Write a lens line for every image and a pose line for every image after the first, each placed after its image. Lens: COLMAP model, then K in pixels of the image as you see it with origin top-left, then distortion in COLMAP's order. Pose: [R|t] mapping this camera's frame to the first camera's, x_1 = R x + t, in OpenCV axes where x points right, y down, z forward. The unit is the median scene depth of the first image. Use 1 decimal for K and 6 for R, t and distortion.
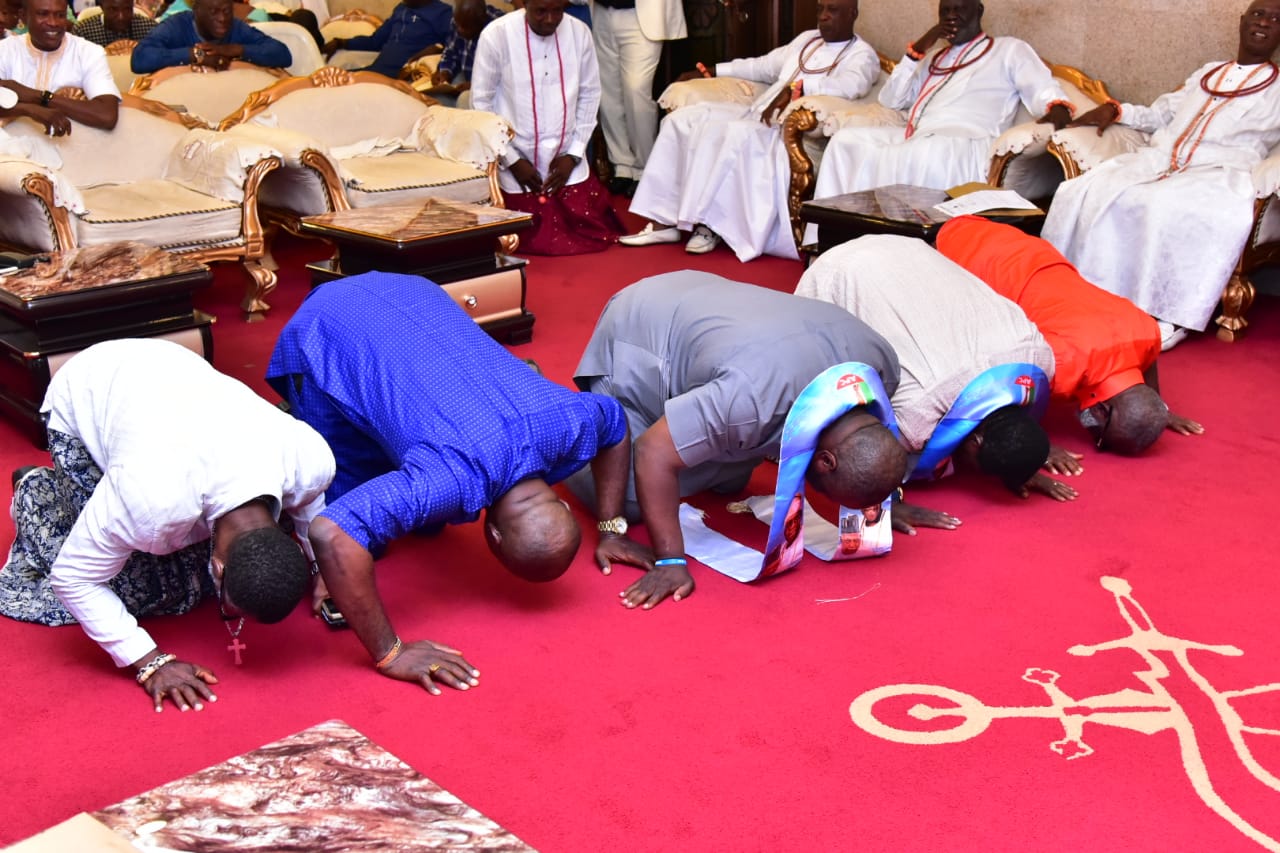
lens RADIAL K [[1637.1, 0, 641.2], [0, 1637.1, 430.1], [0, 0, 1]] dist [-0.019882, -0.016742]
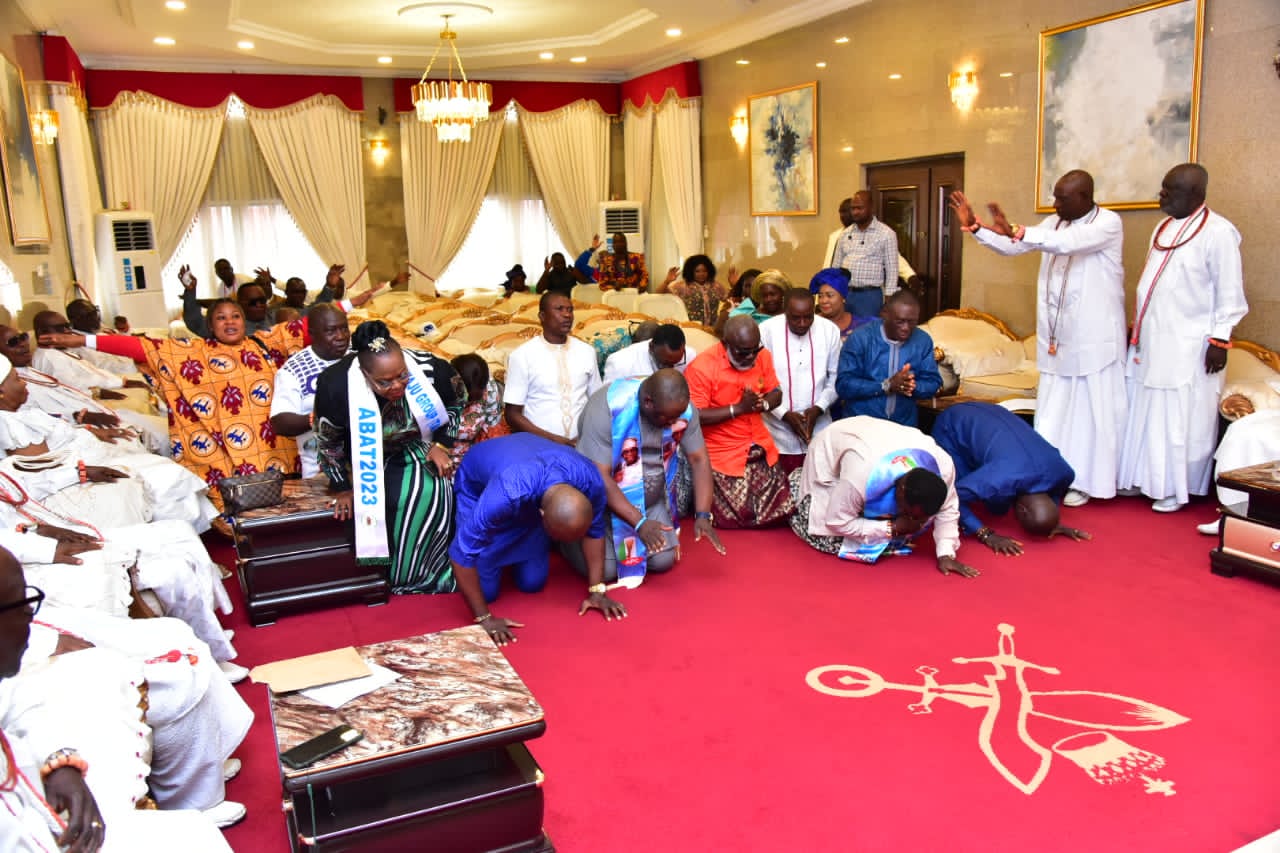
lens RADIAL K [[1002.4, 0, 640.8], [0, 1002.4, 424.1], [0, 0, 1]] dist [-0.035149, 0.006511]
pose [[0.948740, 0.048426, -0.312327, 0.161550], [-0.082750, 0.991781, -0.097590, 0.010701], [0.305034, 0.118433, 0.944949, -0.079704]]
